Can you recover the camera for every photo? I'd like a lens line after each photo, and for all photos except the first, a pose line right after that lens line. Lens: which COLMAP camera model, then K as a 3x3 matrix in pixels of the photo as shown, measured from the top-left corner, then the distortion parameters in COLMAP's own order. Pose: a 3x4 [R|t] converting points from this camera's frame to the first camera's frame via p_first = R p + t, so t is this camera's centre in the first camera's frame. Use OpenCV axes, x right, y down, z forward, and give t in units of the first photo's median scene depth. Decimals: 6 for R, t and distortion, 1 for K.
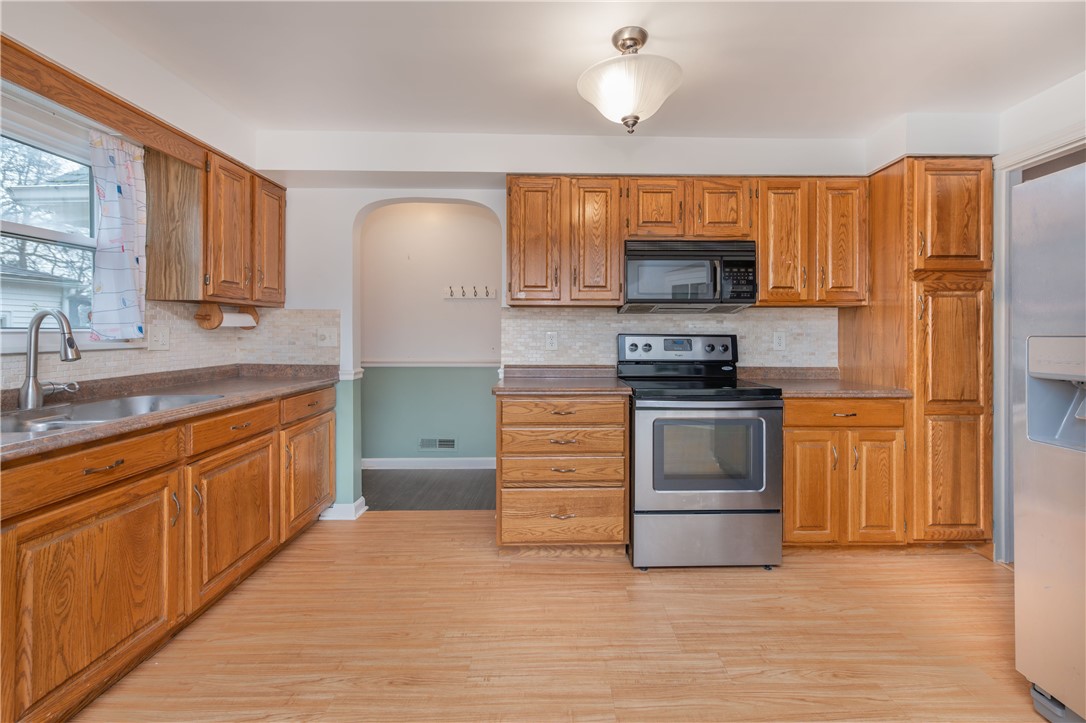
lens RADIAL K [[433.2, 0, 562.4], [0, 433.2, 339.6], [0, 0, 1]] dist [-0.000535, -0.000074]
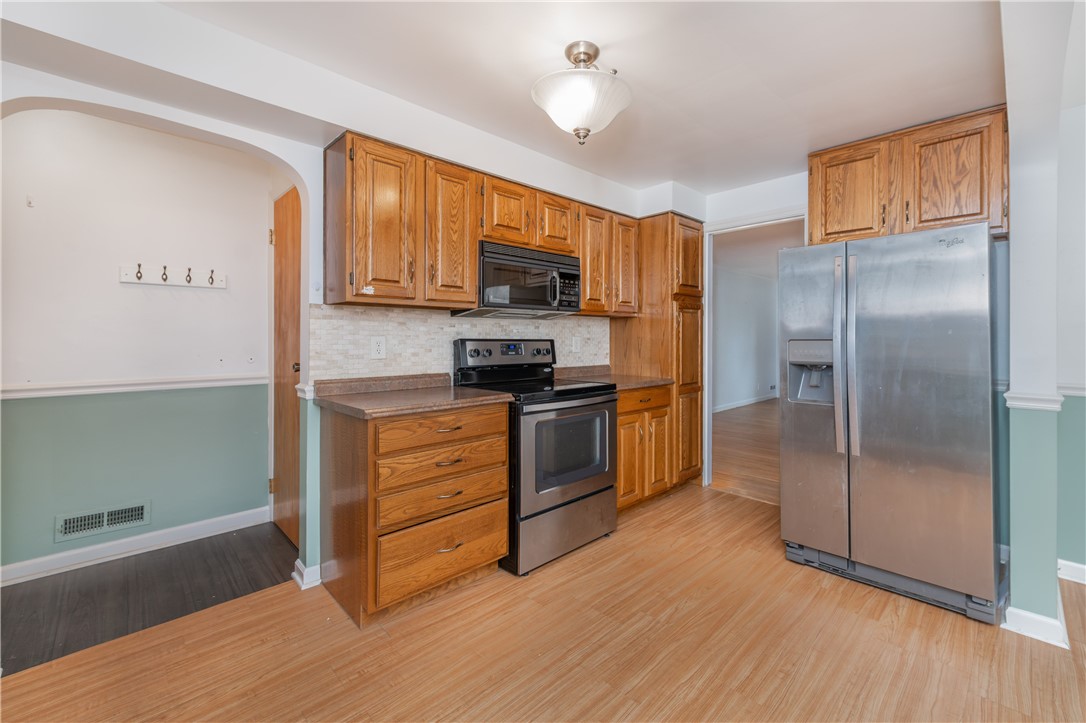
lens RADIAL K [[442.1, 0, 565.3], [0, 442.1, 343.1], [0, 0, 1]] dist [0.000986, 0.000134]
pose [[0.732209, -0.009069, 0.681019, -0.381908], [0.010370, 0.999944, 0.002166, -0.004106], [-0.681001, 0.005476, 0.732262, 0.165710]]
